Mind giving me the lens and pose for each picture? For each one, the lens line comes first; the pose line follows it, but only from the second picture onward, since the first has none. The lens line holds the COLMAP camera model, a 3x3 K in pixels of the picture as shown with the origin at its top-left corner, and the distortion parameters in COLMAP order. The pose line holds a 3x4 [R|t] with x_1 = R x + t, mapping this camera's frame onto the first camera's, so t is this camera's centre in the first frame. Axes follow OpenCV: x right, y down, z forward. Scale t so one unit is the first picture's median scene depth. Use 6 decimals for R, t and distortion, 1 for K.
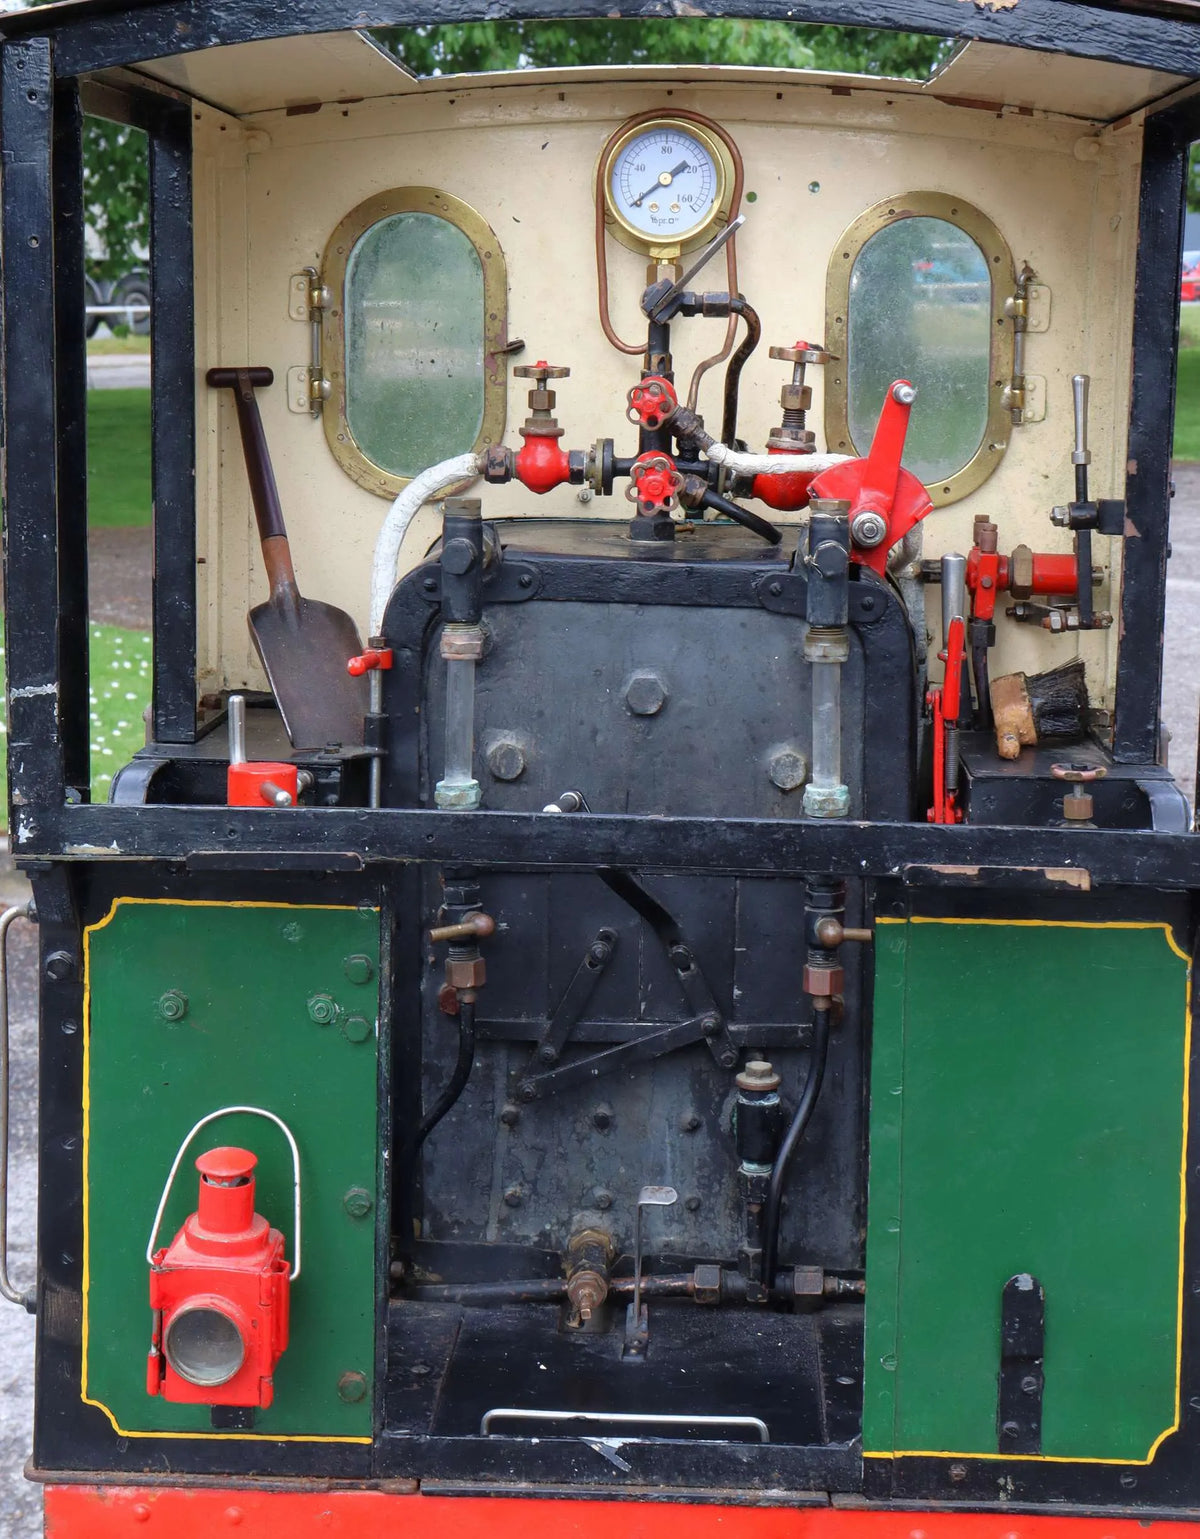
lens RADIAL K [[2875.3, 0, 556.5], [0, 2875.3, 674.8], [0, 0, 1]] dist [0.059154, 0.000000]
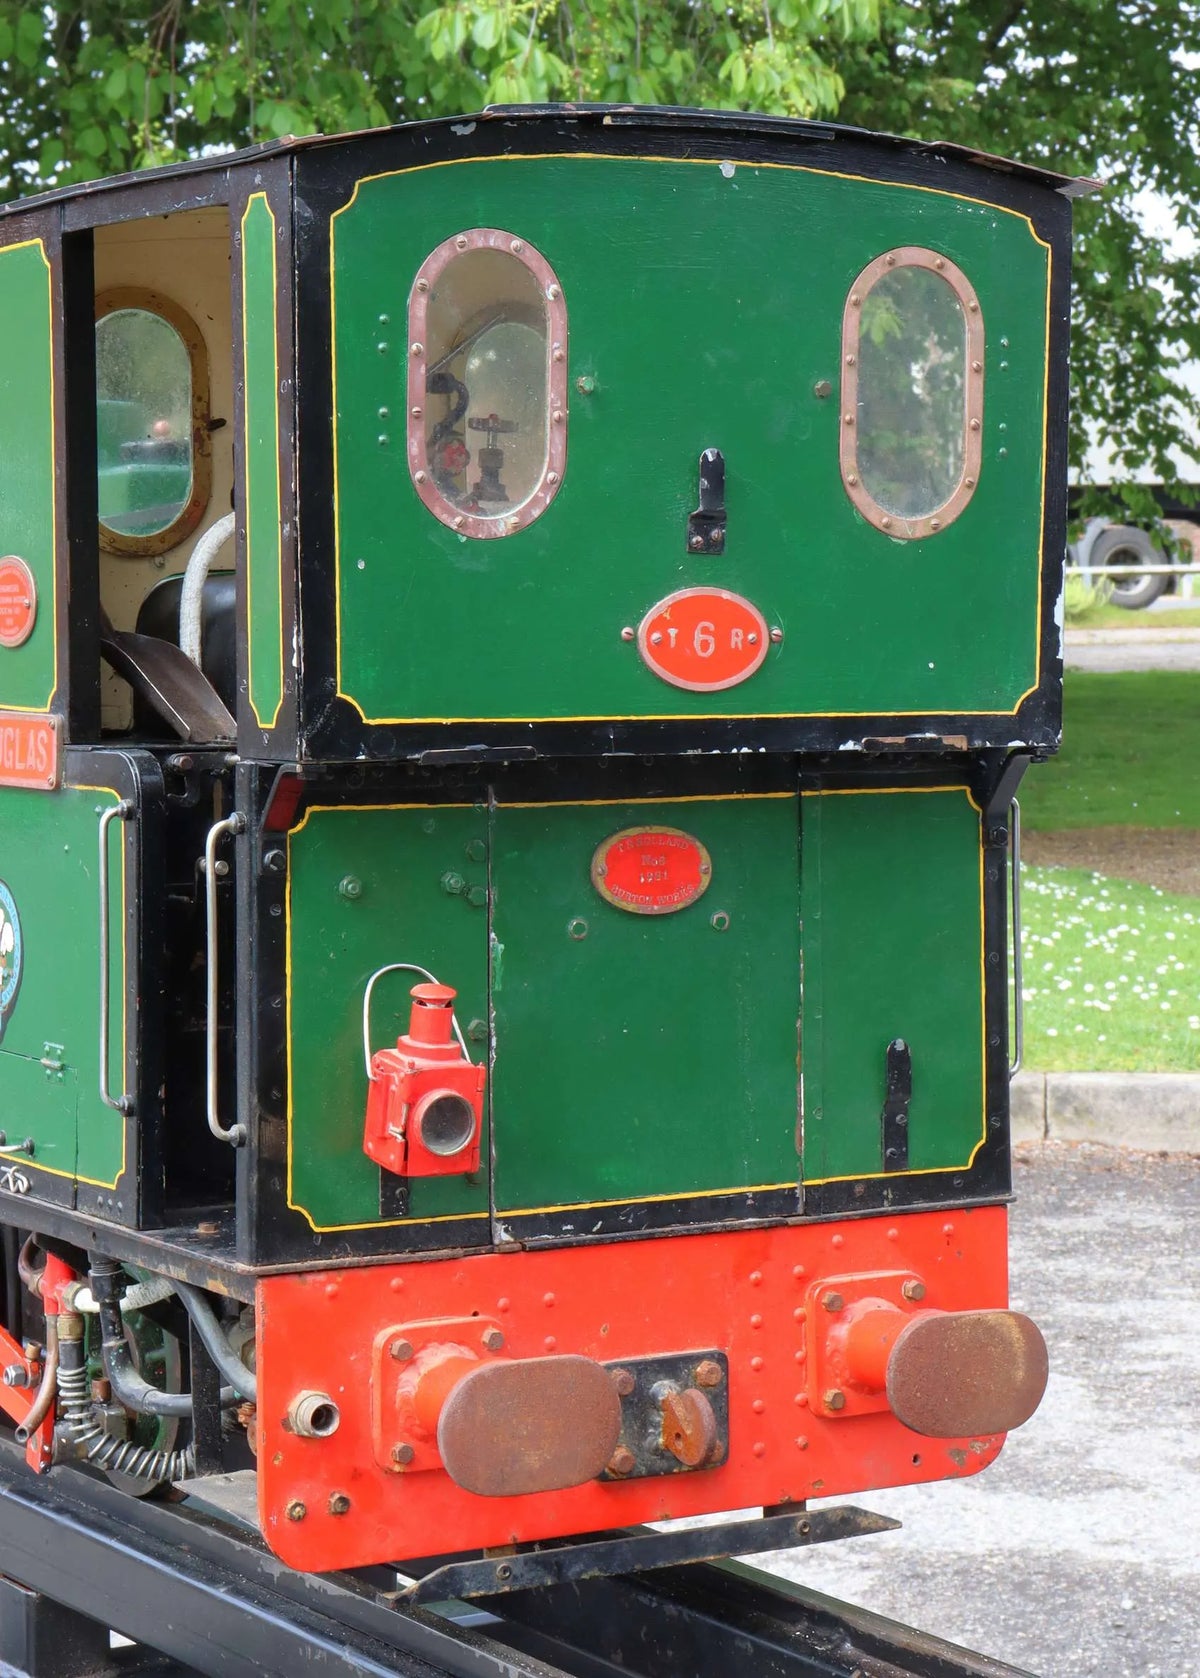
lens RADIAL K [[4037.3, 0, 577.1], [0, 4037.3, 744.9], [0, 0, 1]] dist [0.239560, 0.000000]
pose [[0.840488, -0.034178, 0.540751, -0.861782], [0.080490, 0.994811, -0.062230, 0.143613], [-0.535818, 0.095829, 0.838878, -0.499580]]
